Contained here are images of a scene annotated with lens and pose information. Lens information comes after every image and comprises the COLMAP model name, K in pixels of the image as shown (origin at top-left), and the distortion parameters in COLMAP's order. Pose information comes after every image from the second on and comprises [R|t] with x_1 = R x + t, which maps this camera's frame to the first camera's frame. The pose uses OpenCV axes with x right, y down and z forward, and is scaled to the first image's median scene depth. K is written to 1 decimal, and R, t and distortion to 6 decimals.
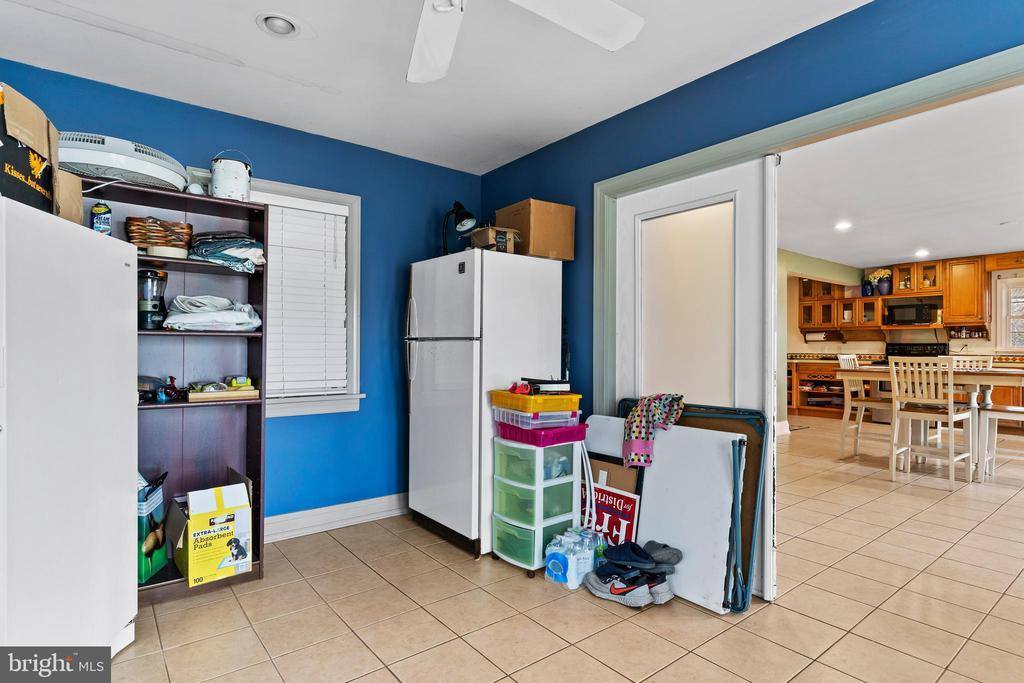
lens RADIAL K [[539.7, 0, 512.0], [0, 539.7, 341.5], [0, 0, 1]] dist [0.000007, 0.000290]
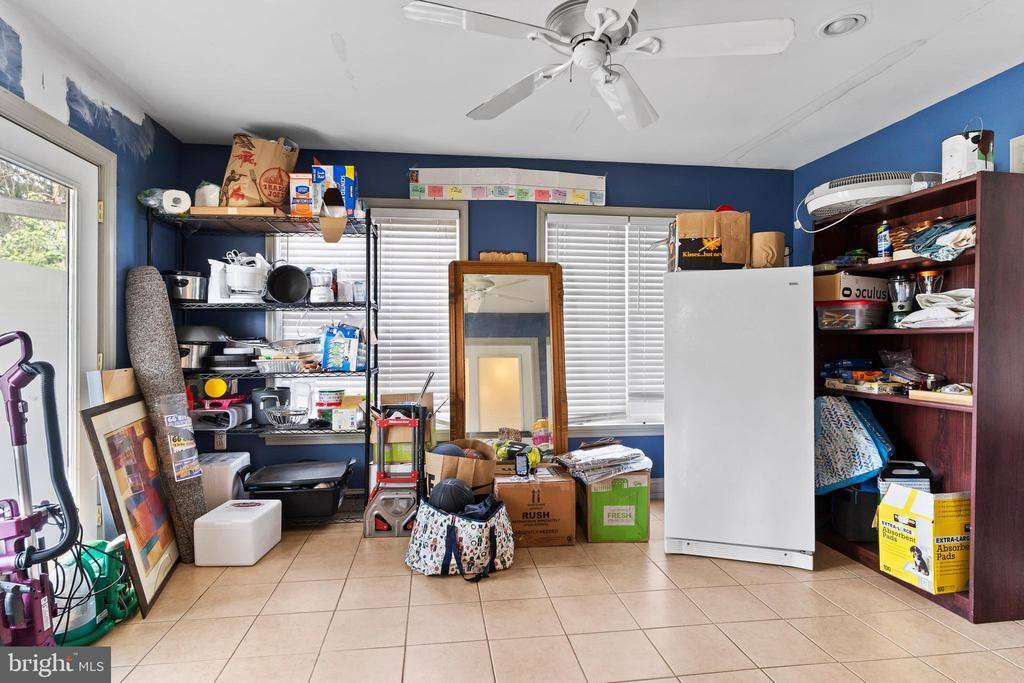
lens RADIAL K [[539.7, 0, 512.0], [0, 539.7, 341.5], [0, 0, 1]] dist [0.000007, 0.000290]
pose [[-0.505439, -0.005172, -0.862847, 0.665356], [0.002606, 0.999968, -0.007521, 0.009738], [0.862859, -0.006050, -0.505409, 0.873298]]
